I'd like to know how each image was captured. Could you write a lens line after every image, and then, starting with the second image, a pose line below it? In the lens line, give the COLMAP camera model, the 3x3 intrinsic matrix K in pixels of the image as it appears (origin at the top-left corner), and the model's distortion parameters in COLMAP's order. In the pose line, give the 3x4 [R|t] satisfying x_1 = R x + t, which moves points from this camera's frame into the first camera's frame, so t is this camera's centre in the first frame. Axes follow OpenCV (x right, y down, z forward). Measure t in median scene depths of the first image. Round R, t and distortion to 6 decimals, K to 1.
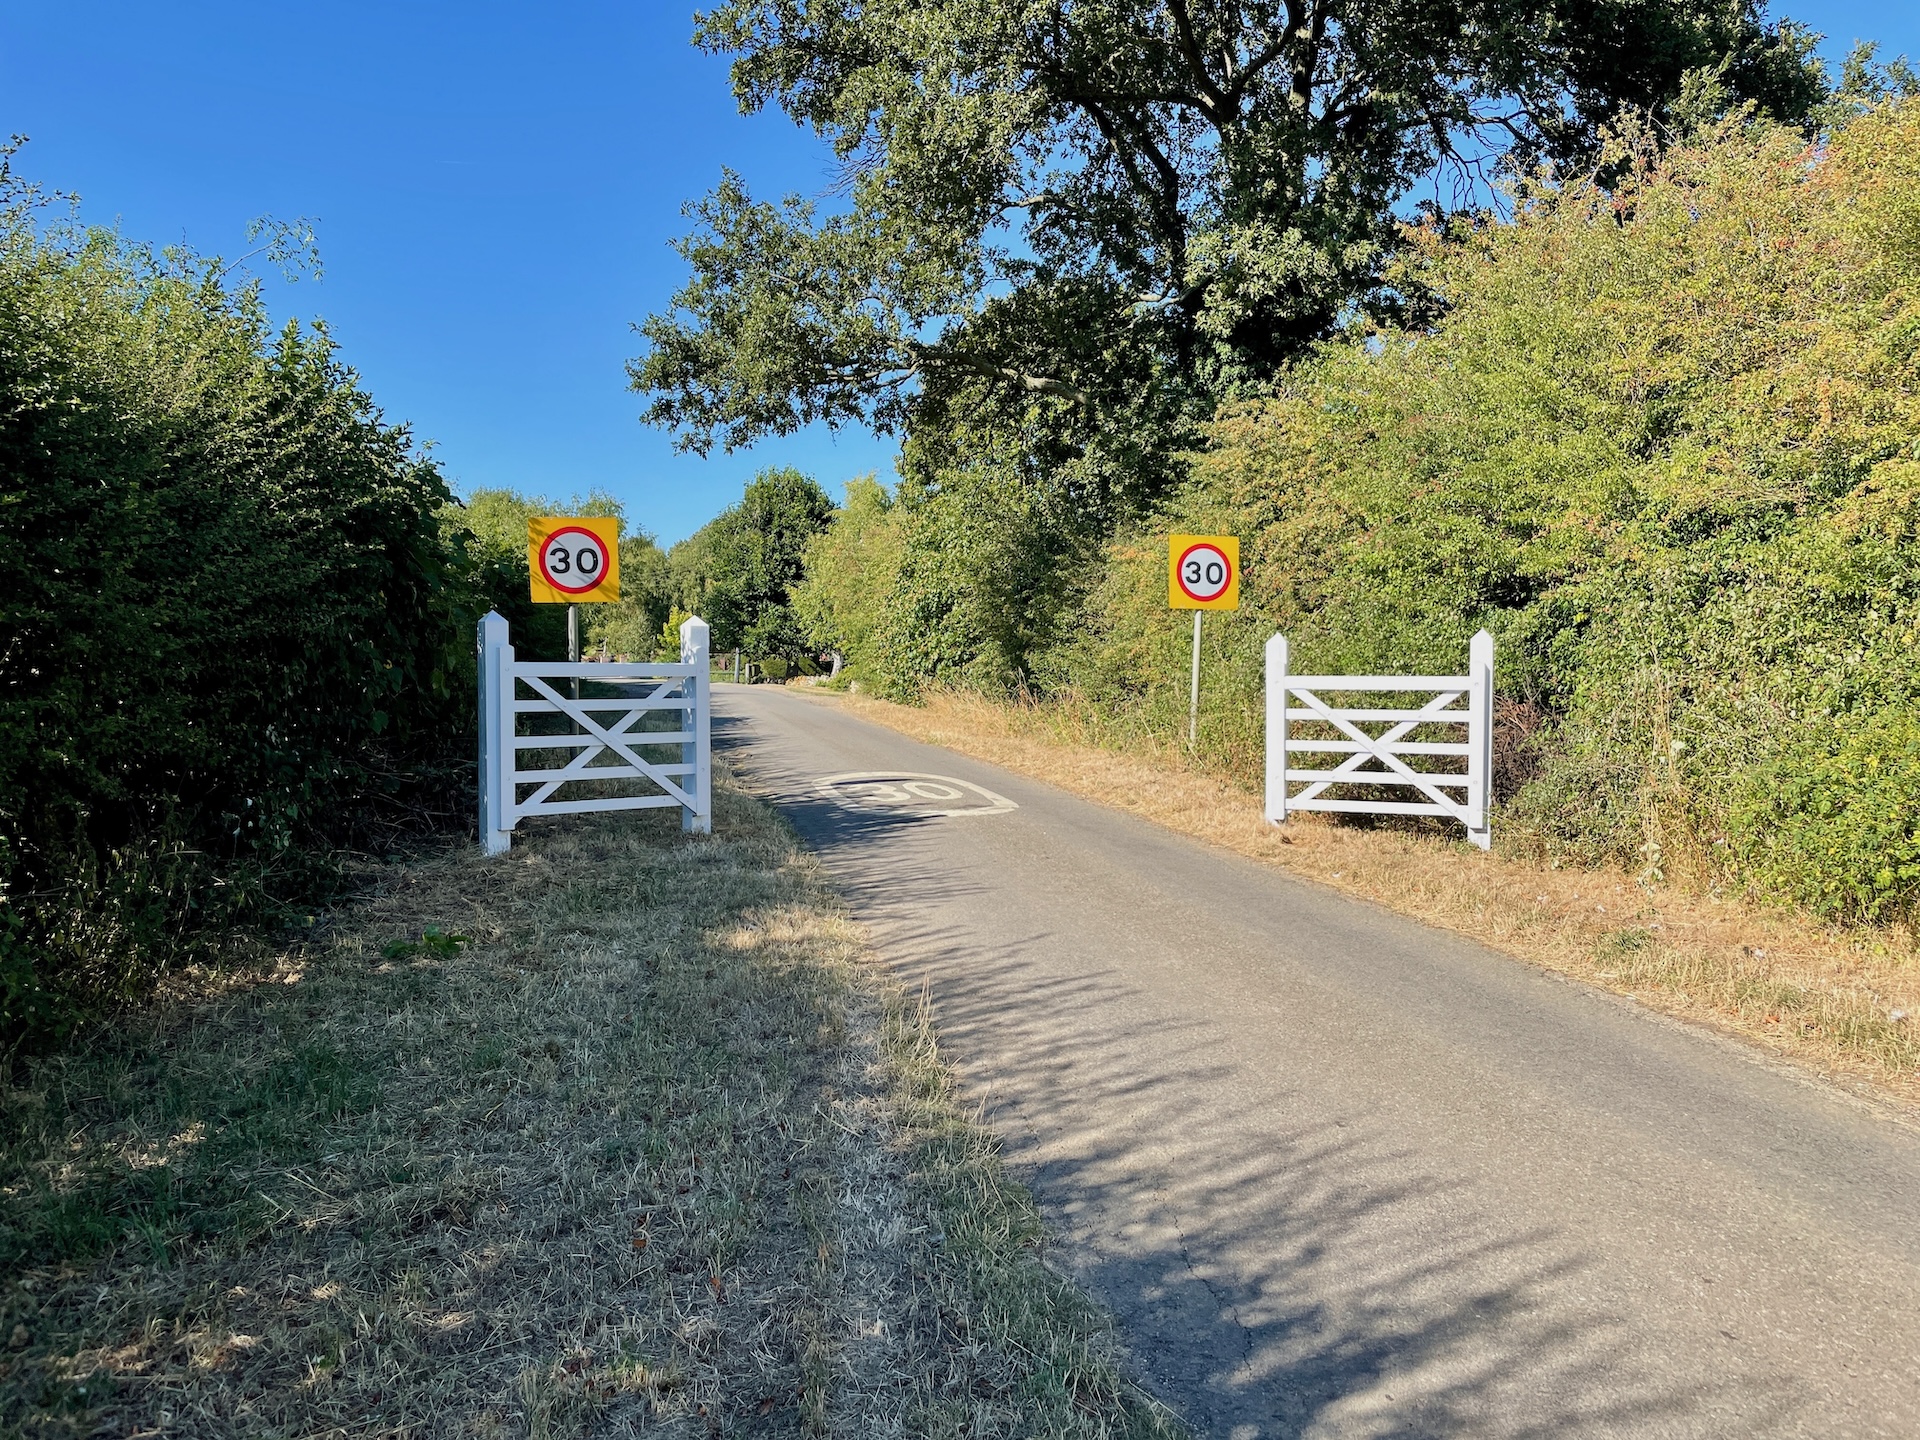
lens RADIAL K [[1433.3, 0, 973.2], [0, 1433.3, 709.3], [0, 0, 1]] dist [0.071838, -0.001604]
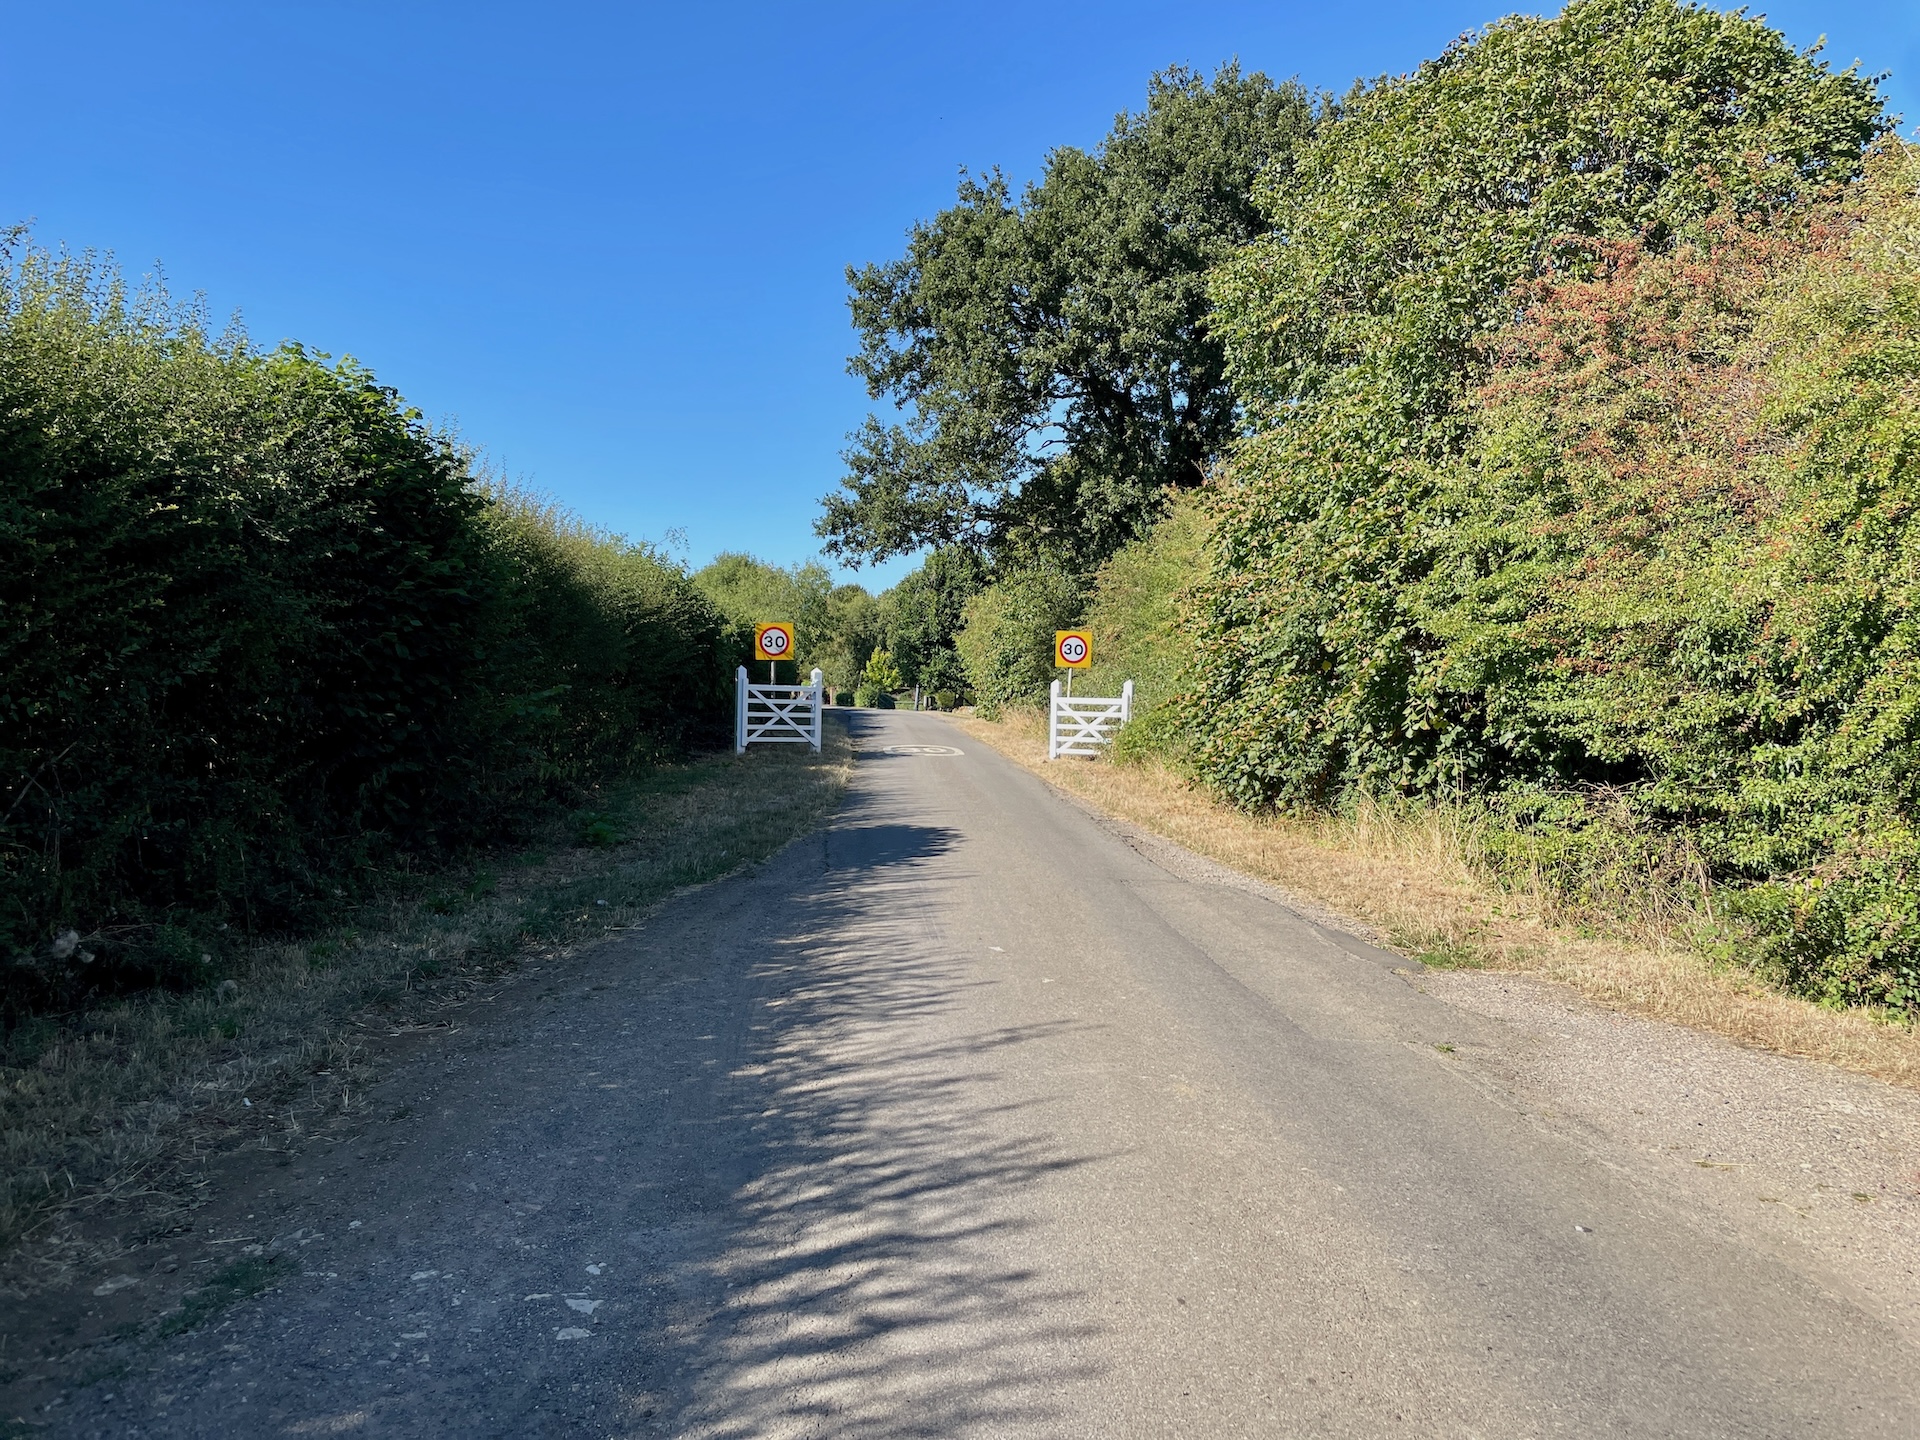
lens RADIAL K [[1433.3, 0, 973.2], [0, 1433.3, 709.3], [0, 0, 1]] dist [0.071838, -0.001604]
pose [[0.988614, 0.023620, -0.148608, 0.371668], [-0.027571, 0.999317, -0.024586, 0.050715], [0.147926, 0.028403, 0.988590, -1.187702]]
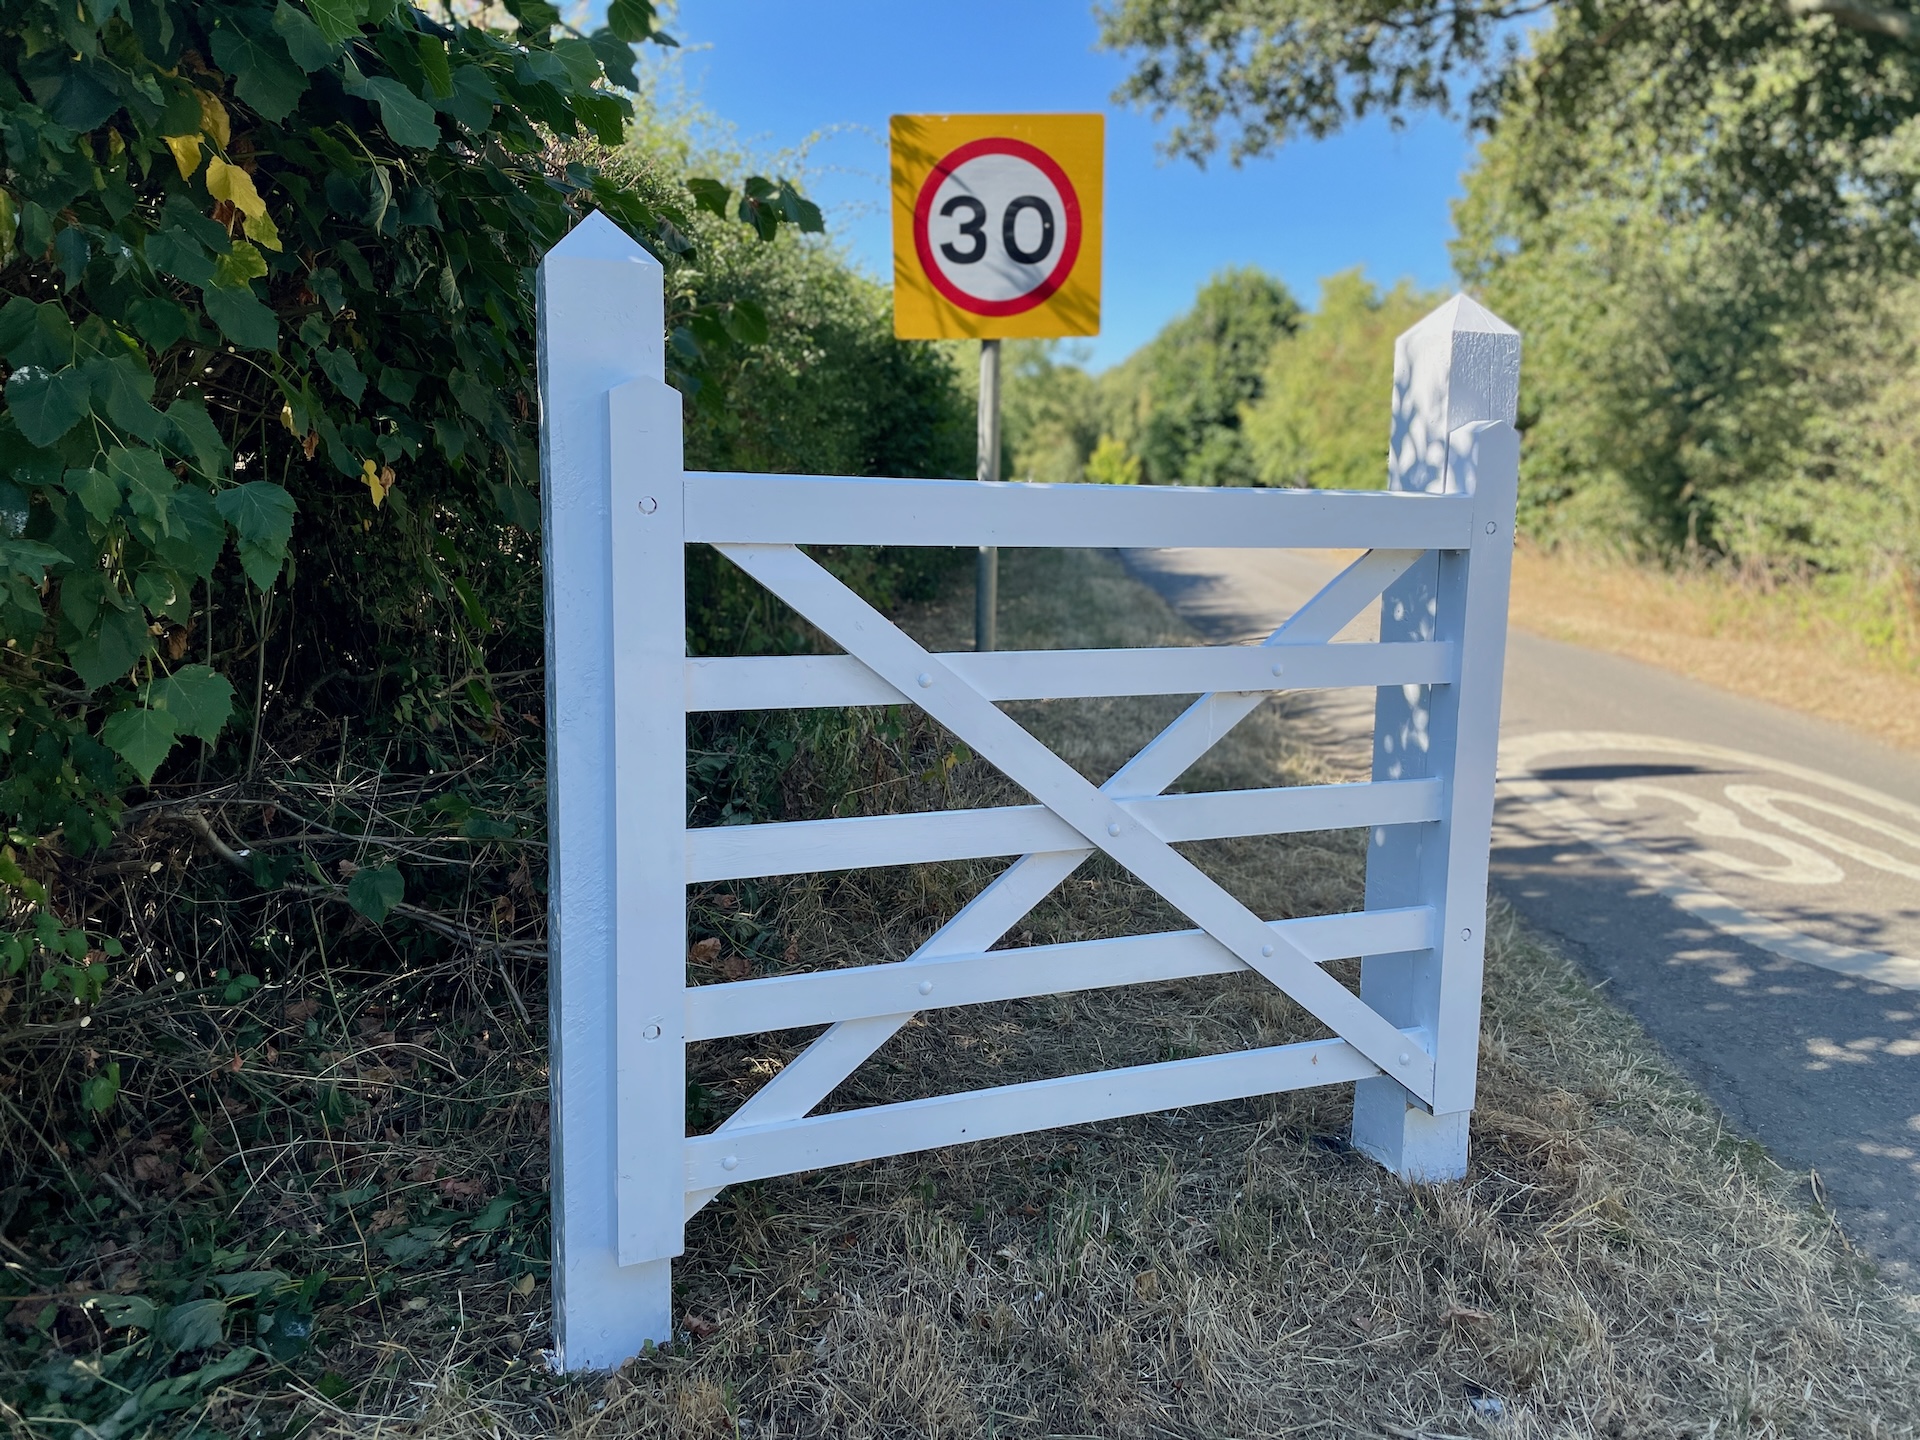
lens RADIAL K [[1433.3, 0, 973.2], [0, 1433.3, 709.3], [0, 0, 1]] dist [0.071838, -0.001604]
pose [[0.958522, 0.063723, -0.277805, -0.161462], [-0.031933, 0.992560, 0.117494, -0.017704], [0.283225, -0.103749, 0.953425, 0.596180]]
